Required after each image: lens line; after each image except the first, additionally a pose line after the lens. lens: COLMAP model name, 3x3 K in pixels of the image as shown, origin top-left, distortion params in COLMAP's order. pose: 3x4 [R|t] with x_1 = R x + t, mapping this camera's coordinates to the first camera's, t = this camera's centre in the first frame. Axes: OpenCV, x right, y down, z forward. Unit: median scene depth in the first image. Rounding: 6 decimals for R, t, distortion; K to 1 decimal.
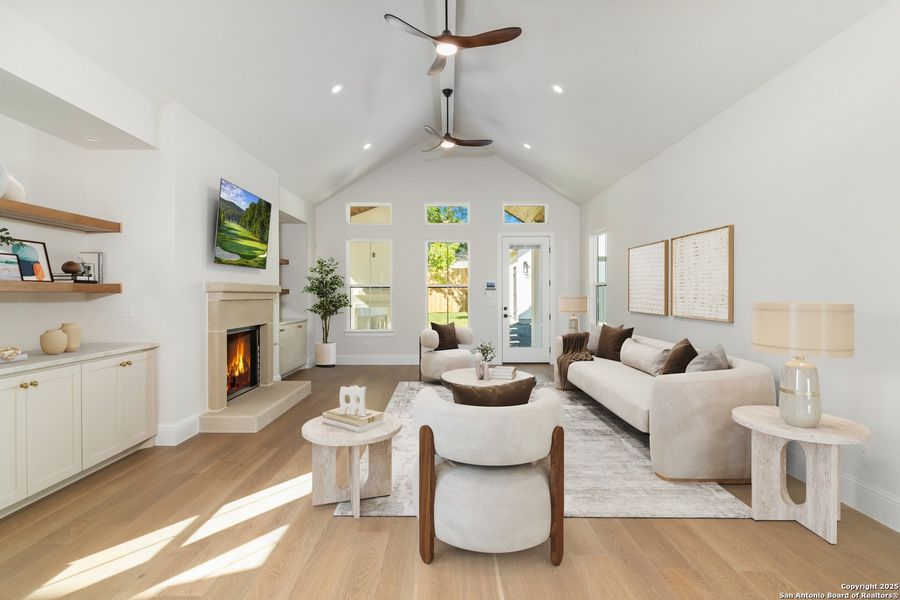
lens RADIAL K [[466.2, 0, 450.0], [0, 466.2, 300.0], [0, 0, 1]] dist [0.043111, -0.000047]
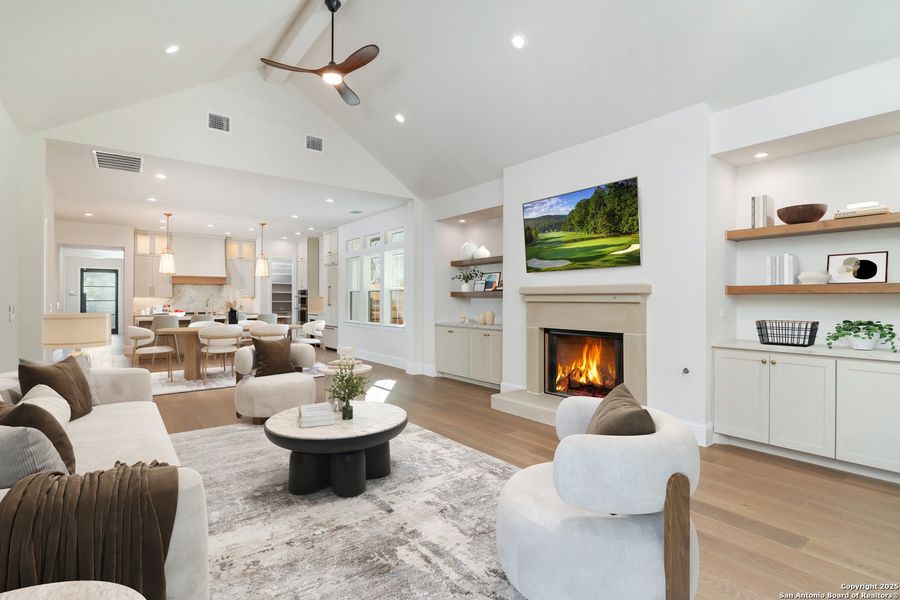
lens RADIAL K [[452.3, 0, 450.0], [0, 452.3, 300.0], [0, 0, 1]] dist [-0.001134, -0.000263]
pose [[-0.804998, 0.003867, -0.593264, 0.353867], [-0.000884, 0.999970, 0.007716, -0.013275], [0.593276, 0.006736, -0.804971, 1.622329]]
